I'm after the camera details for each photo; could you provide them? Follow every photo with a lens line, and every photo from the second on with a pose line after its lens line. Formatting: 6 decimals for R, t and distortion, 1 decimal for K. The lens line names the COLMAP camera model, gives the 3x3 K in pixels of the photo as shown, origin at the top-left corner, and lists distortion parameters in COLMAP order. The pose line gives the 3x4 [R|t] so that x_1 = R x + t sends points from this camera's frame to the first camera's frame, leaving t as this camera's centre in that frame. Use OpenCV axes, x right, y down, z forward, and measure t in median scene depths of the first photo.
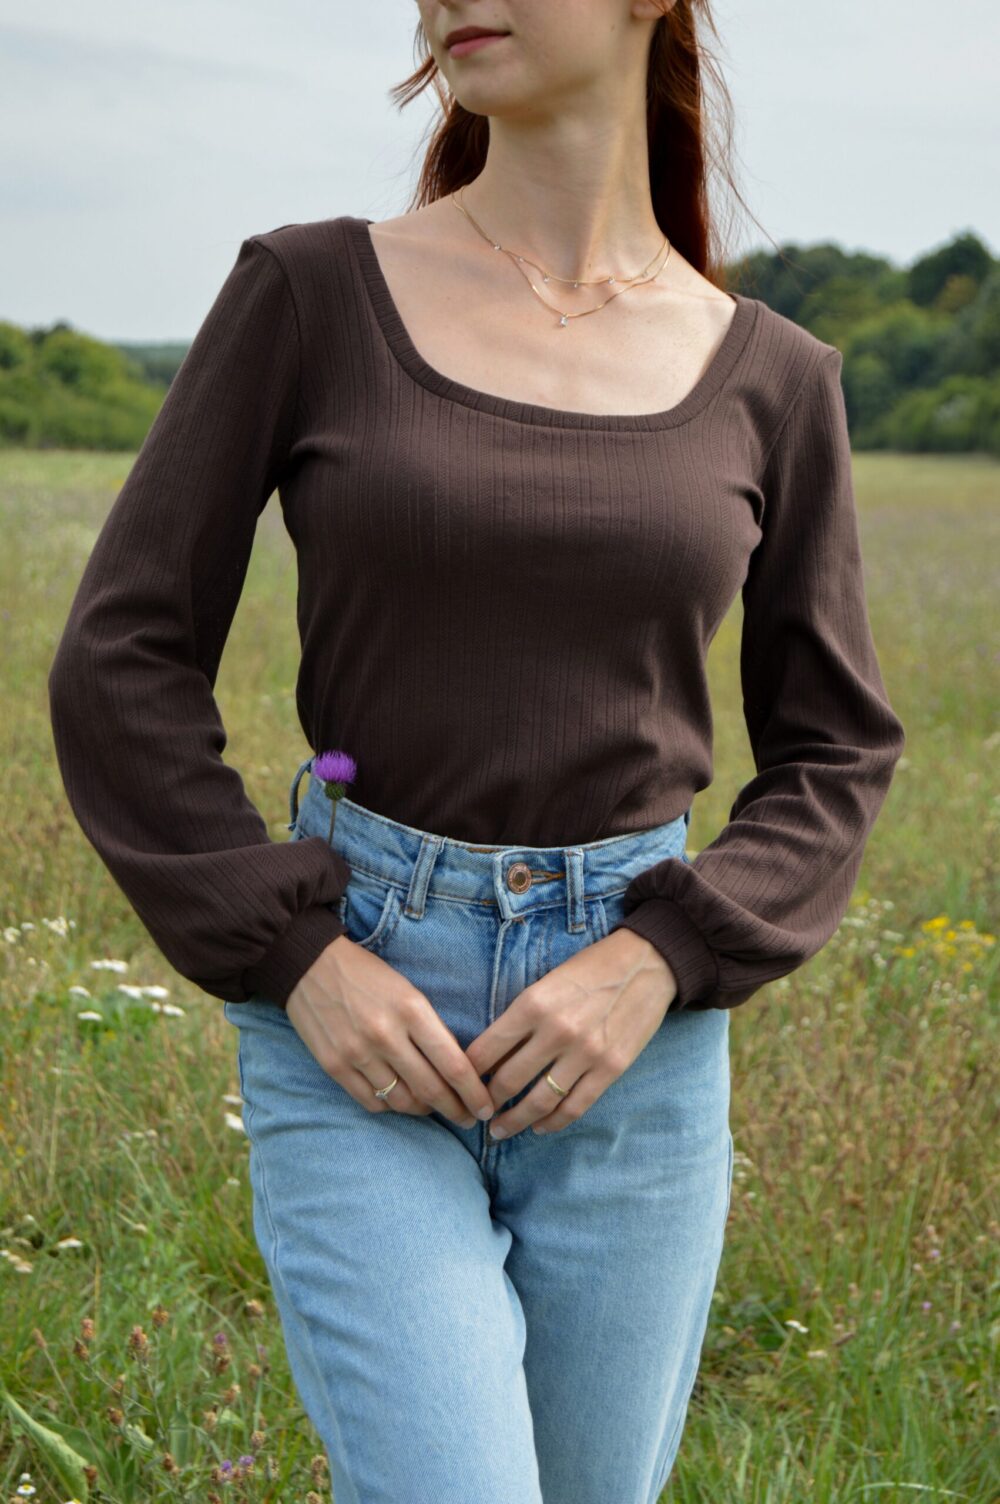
lens RADIAL K [[3363.2, 0, 503.4], [0, 3363.2, 754.0], [0, 0, 1]] dist [-0.313906, 0.000000]
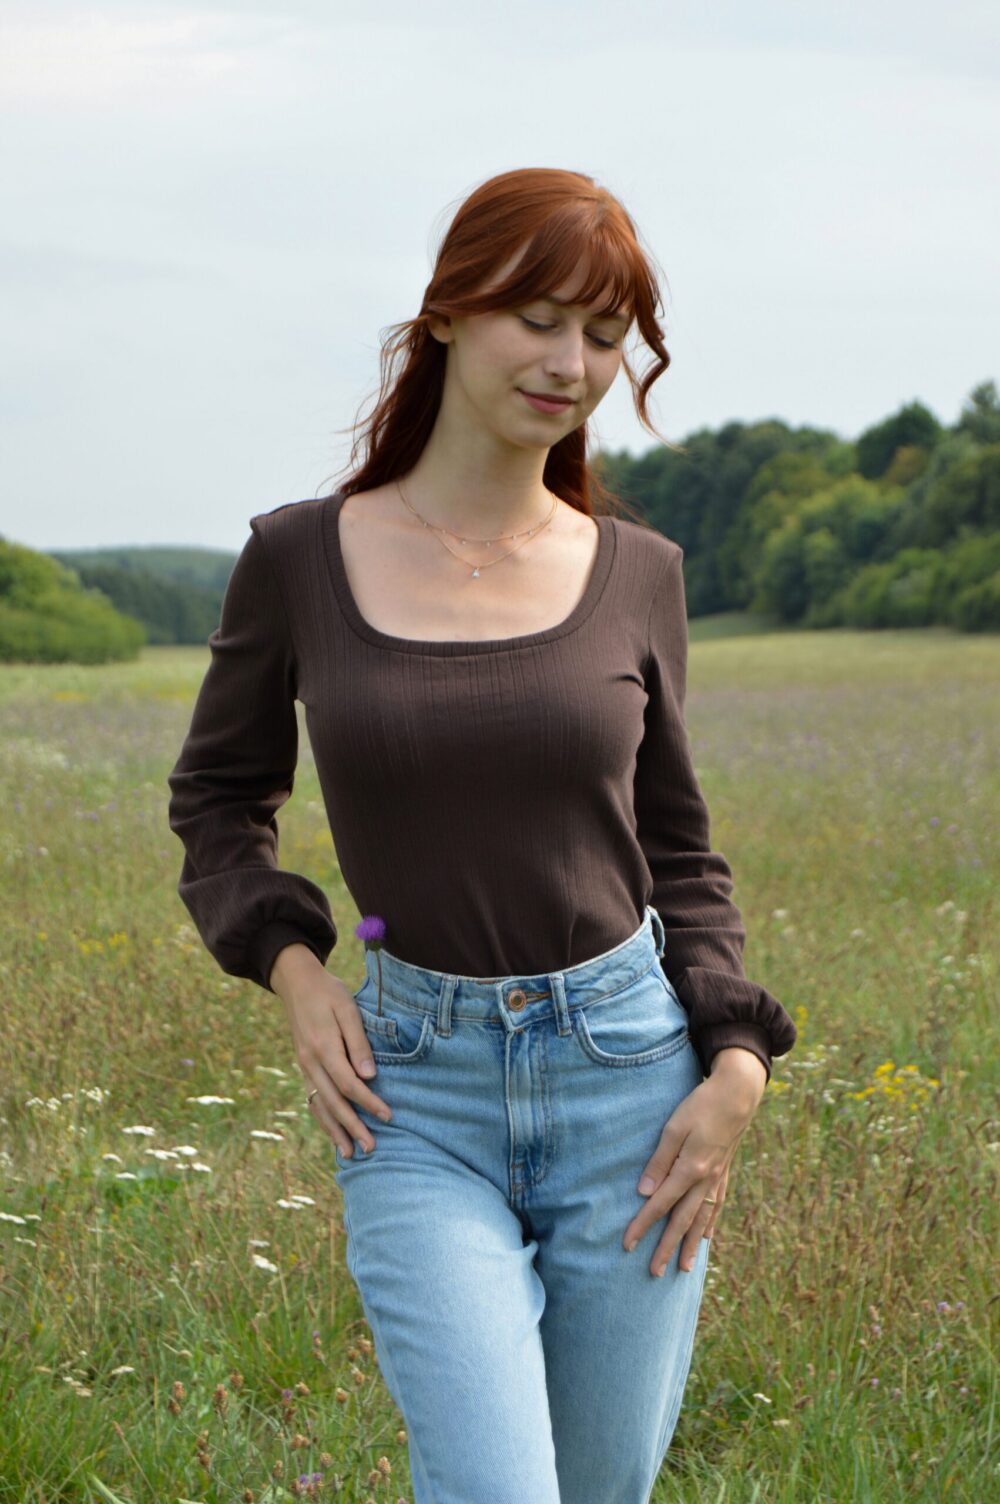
lens RADIAL K [[3501.8, 0, 499.0], [0, 3501.8, 738.9], [0, 0, 1]] dist [-0.934268, 0.000000]
pose [[0.998968, -0.043558, 0.012903, -0.007498], [0.044282, 0.997063, -0.062483, 0.009358], [-0.010143, 0.062990, 0.997963, -0.158030]]
